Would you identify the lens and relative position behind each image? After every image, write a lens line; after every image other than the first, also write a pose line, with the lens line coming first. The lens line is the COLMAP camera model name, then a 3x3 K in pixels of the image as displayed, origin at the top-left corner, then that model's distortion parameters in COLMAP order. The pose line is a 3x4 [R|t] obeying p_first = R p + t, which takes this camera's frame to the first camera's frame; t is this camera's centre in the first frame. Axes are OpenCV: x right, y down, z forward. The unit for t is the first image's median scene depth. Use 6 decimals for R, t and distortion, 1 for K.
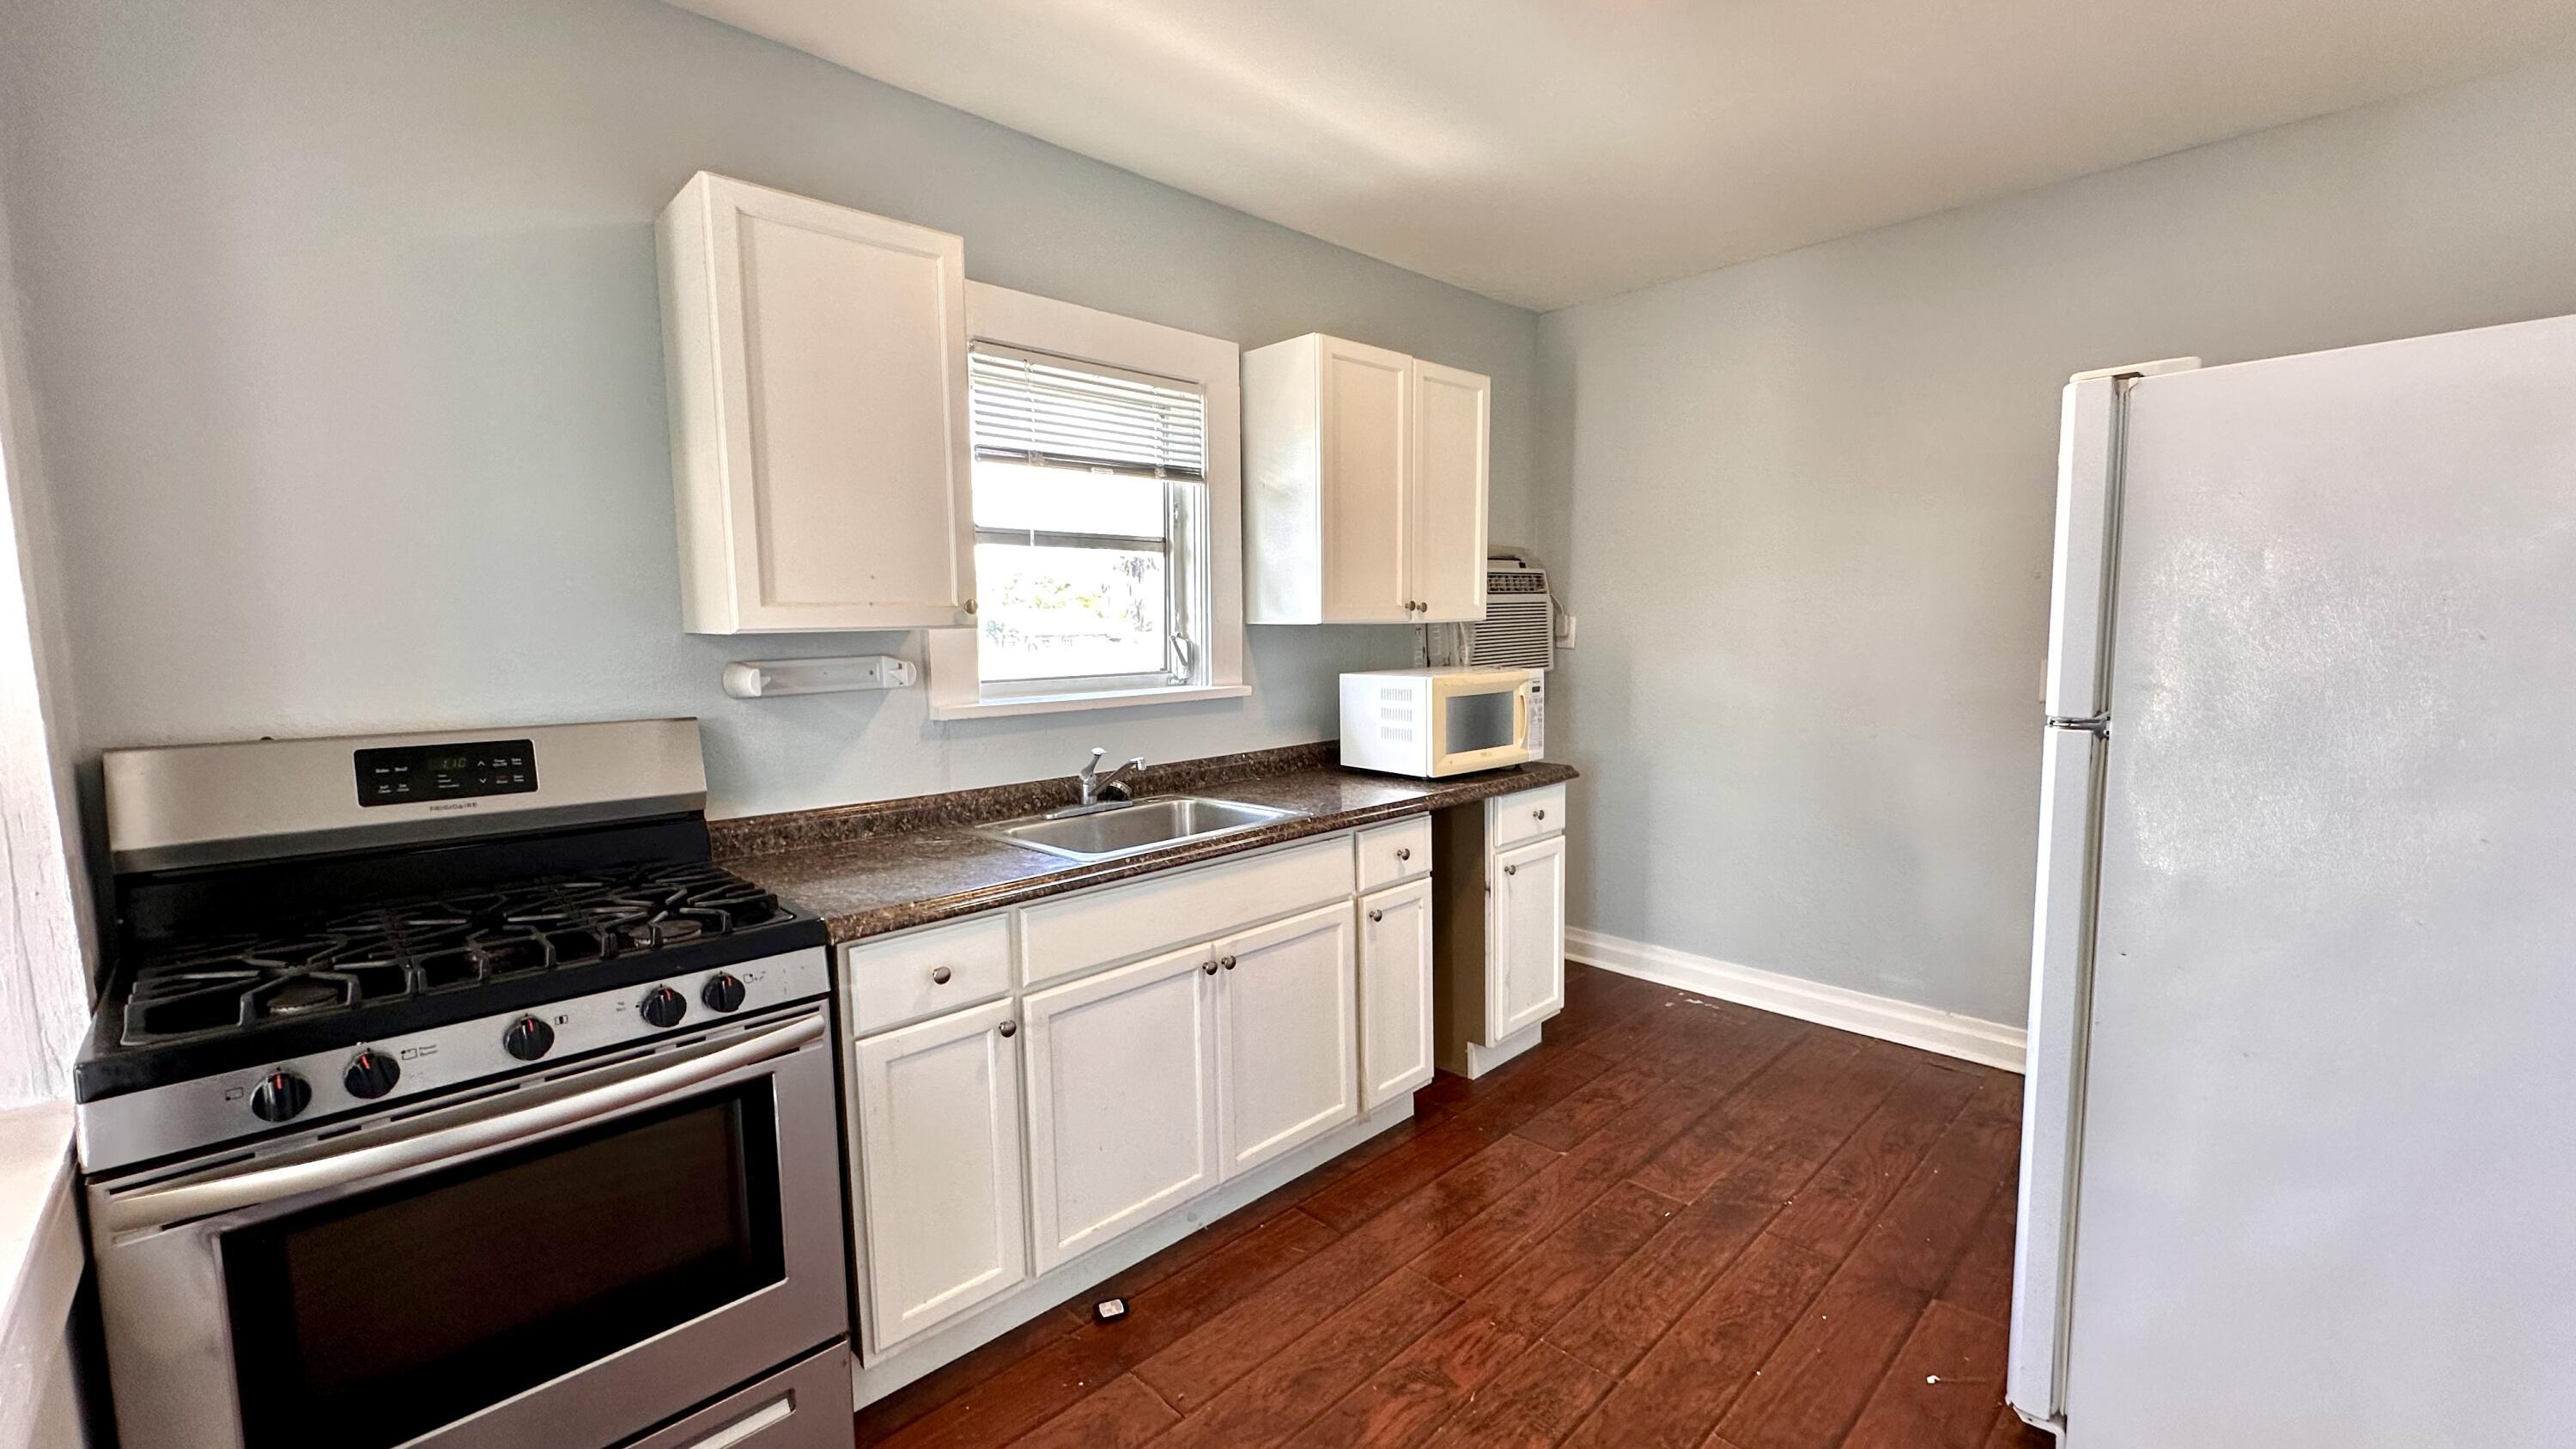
lens RADIAL K [[1029.5, 0, 1289.7], [0, 1029.5, 728.0], [0, 0, 1]] dist [-0.004113, 0.001060]
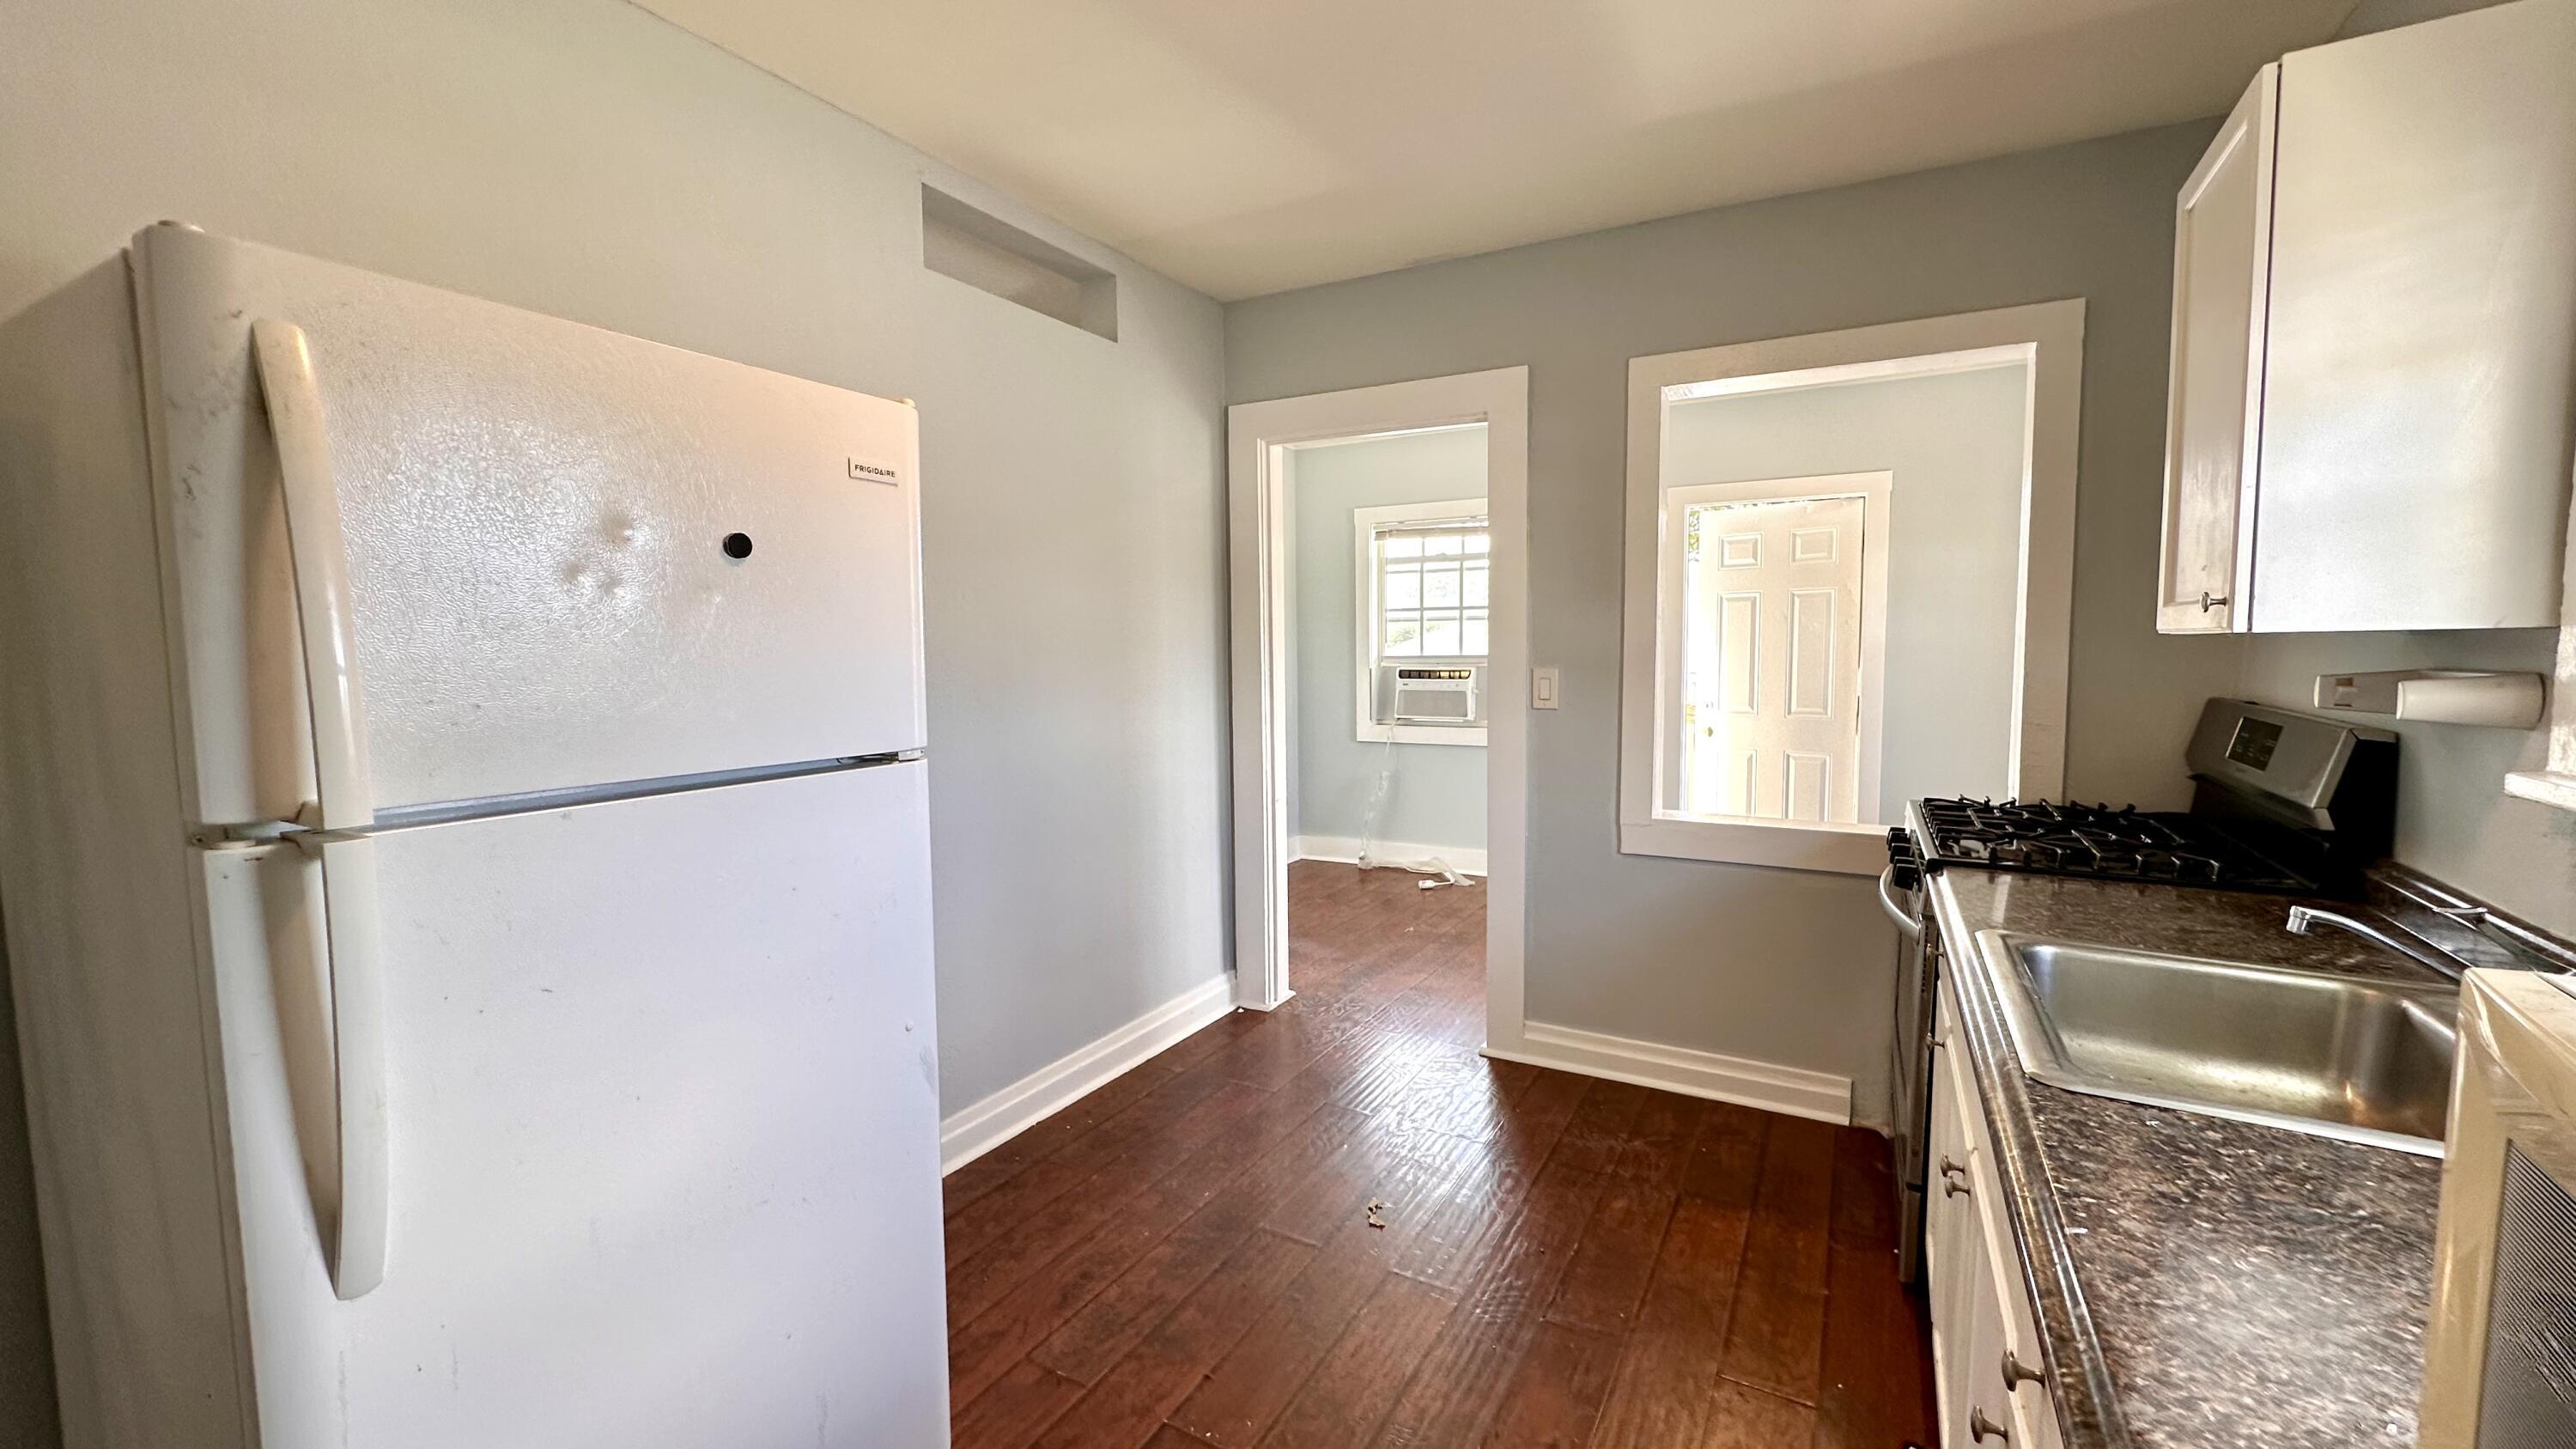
lens RADIAL K [[1029.5, 0, 1287.5], [0, 1029.5, 729.3], [0, 0, 1]] dist [-0.004113, 0.001060]
pose [[-0.959241, 0.045197, -0.278951, 0.394685], [-0.009336, 0.981520, 0.191134, -0.124693], [0.282434, 0.185948, -0.941092, 1.162083]]
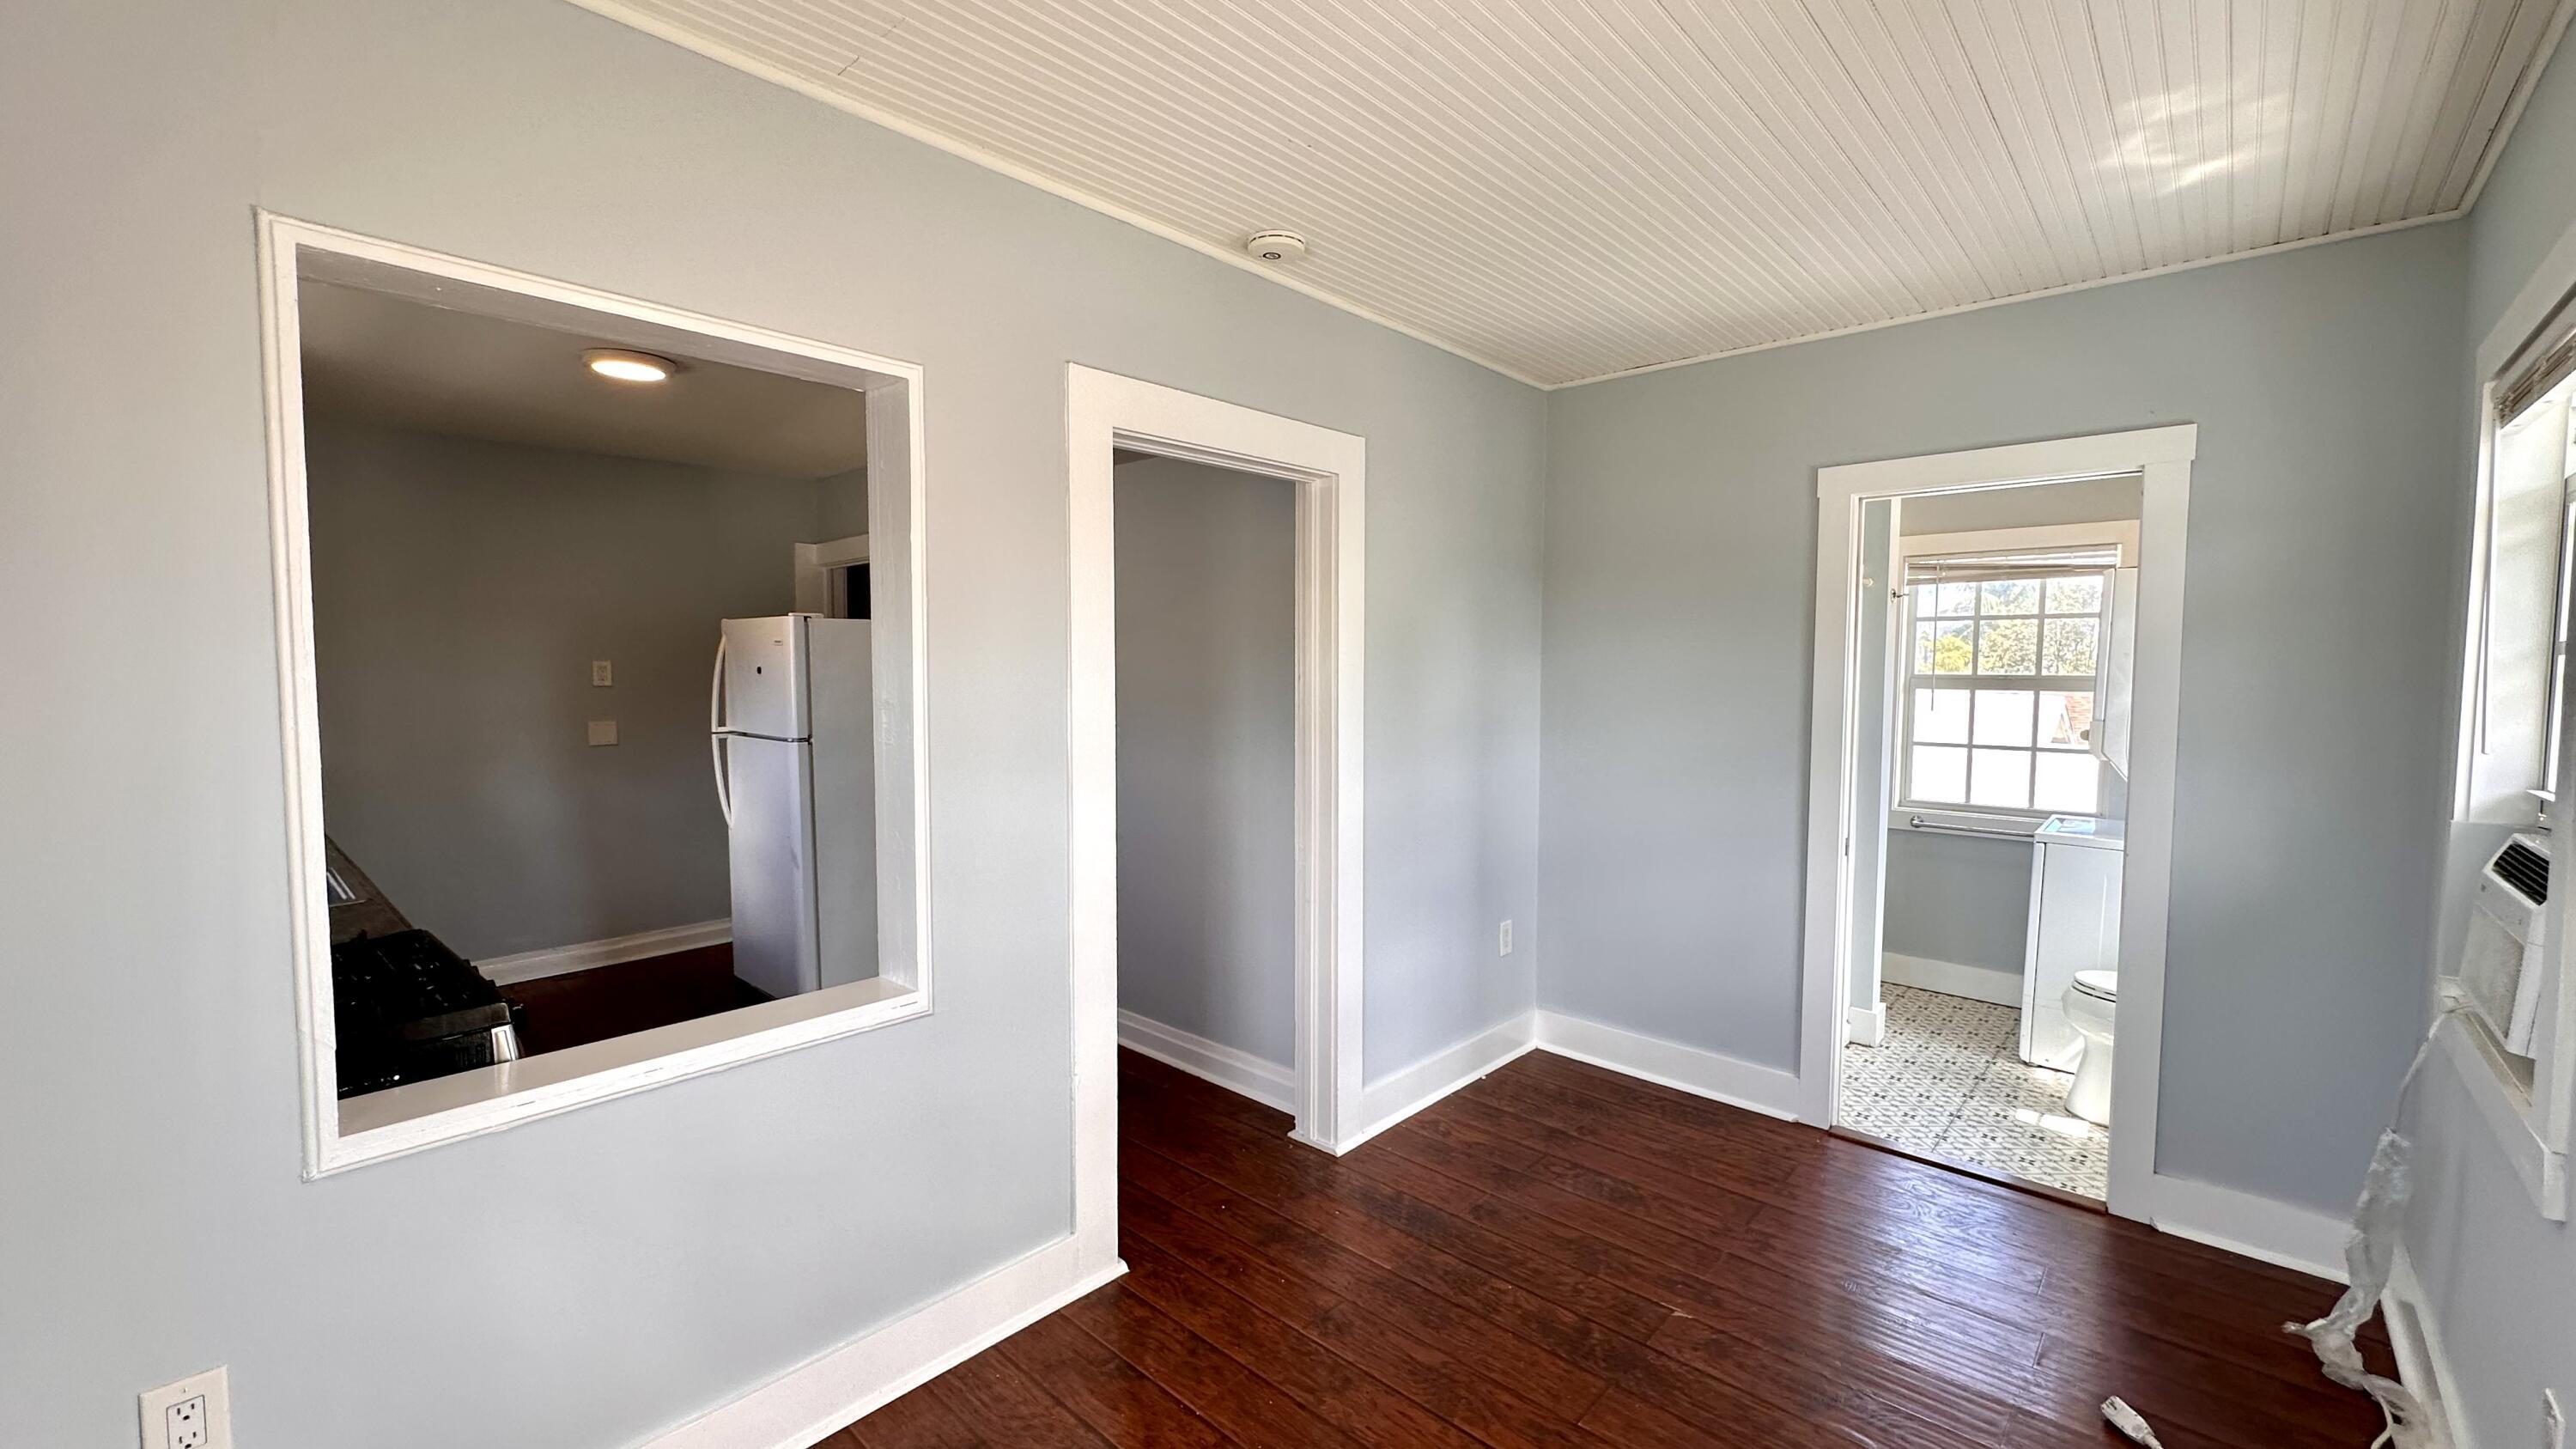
lens RADIAL K [[1029.5, 0, 1287.2], [0, 1029.5, 729.2], [0, 0, 1]] dist [-0.004113, 0.001060]
pose [[-0.052367, -0.047859, 0.997480, -1.144197], [0.106408, 0.992897, 0.053226, -0.022830], [-0.992943, 0.108927, -0.046902, -0.085088]]
